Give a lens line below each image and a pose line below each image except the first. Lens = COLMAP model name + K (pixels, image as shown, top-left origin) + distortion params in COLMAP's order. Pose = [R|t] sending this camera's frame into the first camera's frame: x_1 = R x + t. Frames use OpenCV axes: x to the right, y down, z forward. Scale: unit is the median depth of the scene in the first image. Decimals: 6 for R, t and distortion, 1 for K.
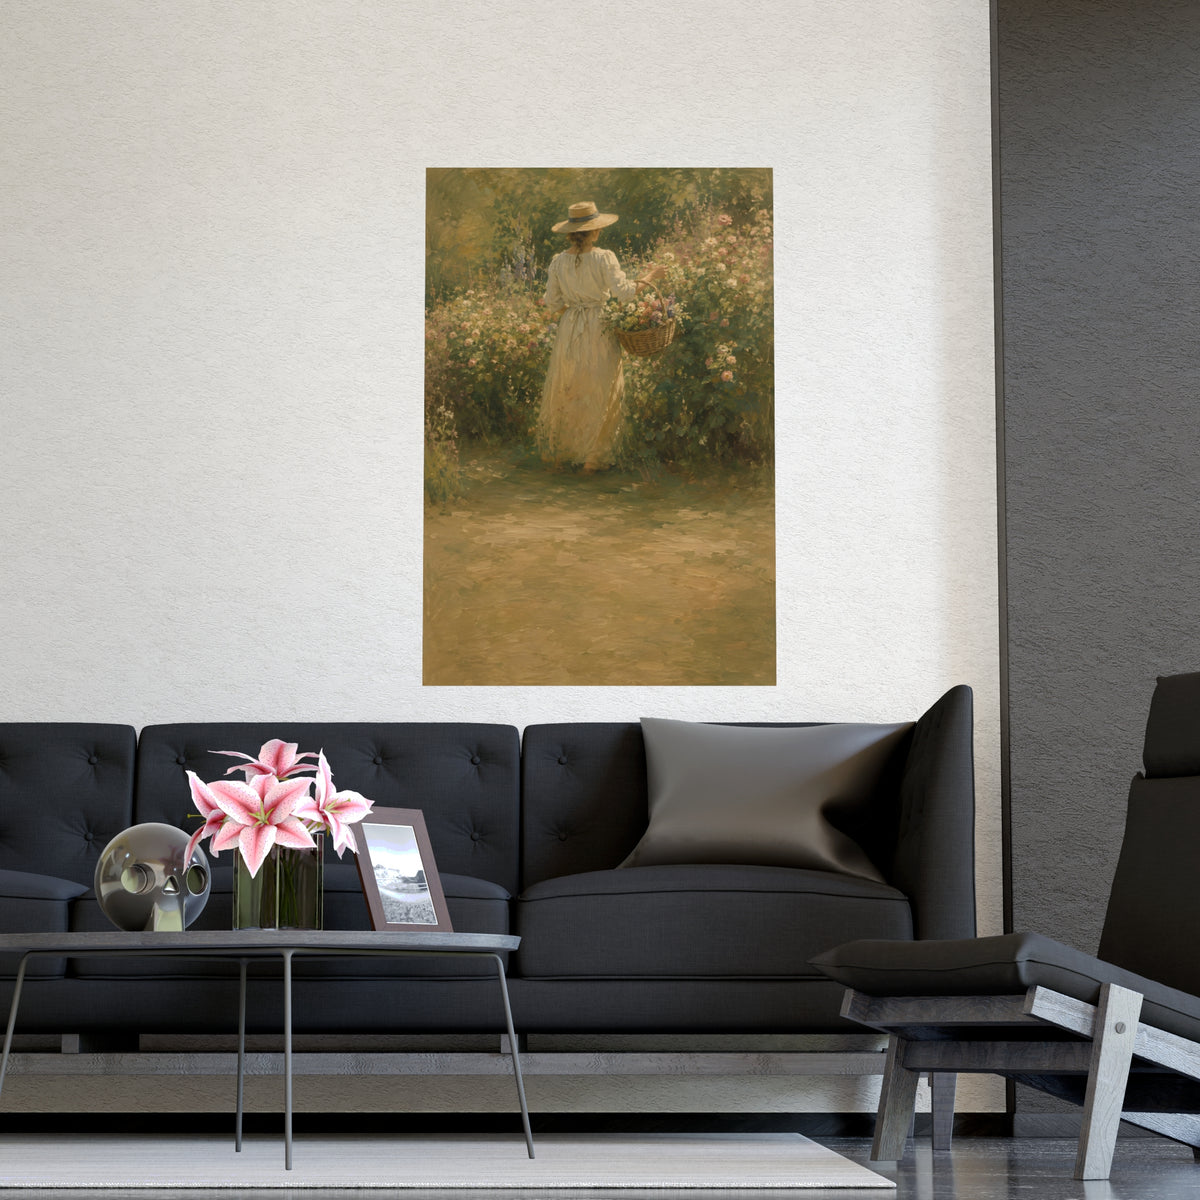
lens RADIAL K [[4436.9, 0, 600.0], [0, 4436.9, 600.0], [0, 0, 1]] dist [-0.121283, 1.929547]
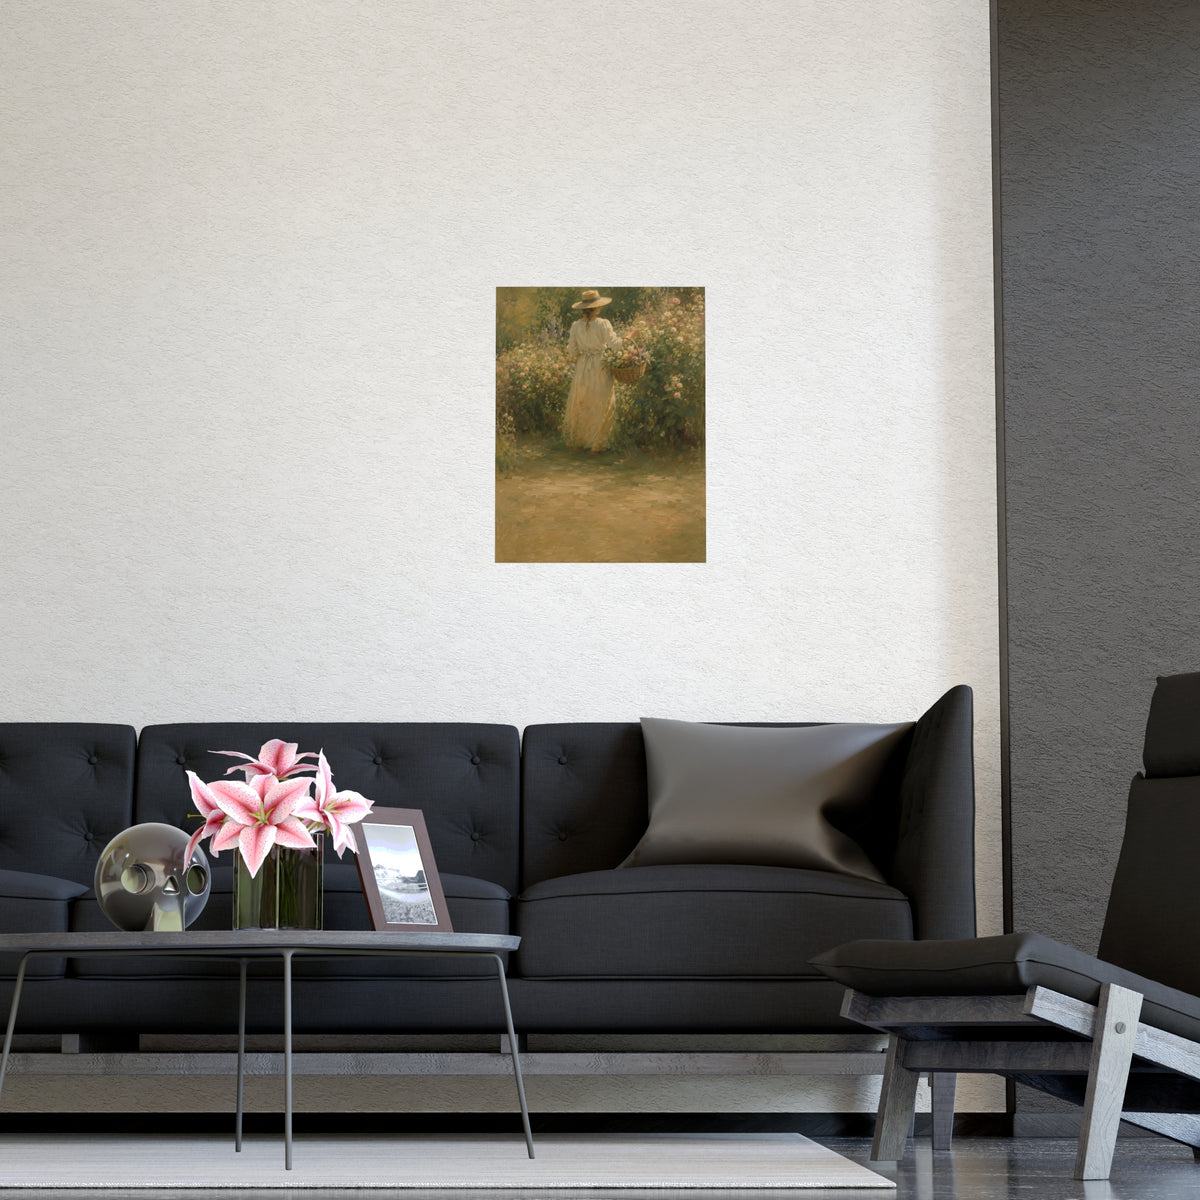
lens RADIAL K [[4436.9, 0, 600.0], [0, 4436.9, 600.0], [0, 0, 1]] dist [-0.121283, 1.929547]
pose [[1.000000, -0.000001, 0.000000, -0.000314], [0.000001, 1.000000, 0.000000, 0.026424], [0.000000, 0.000000, 1.000000, -0.665735]]
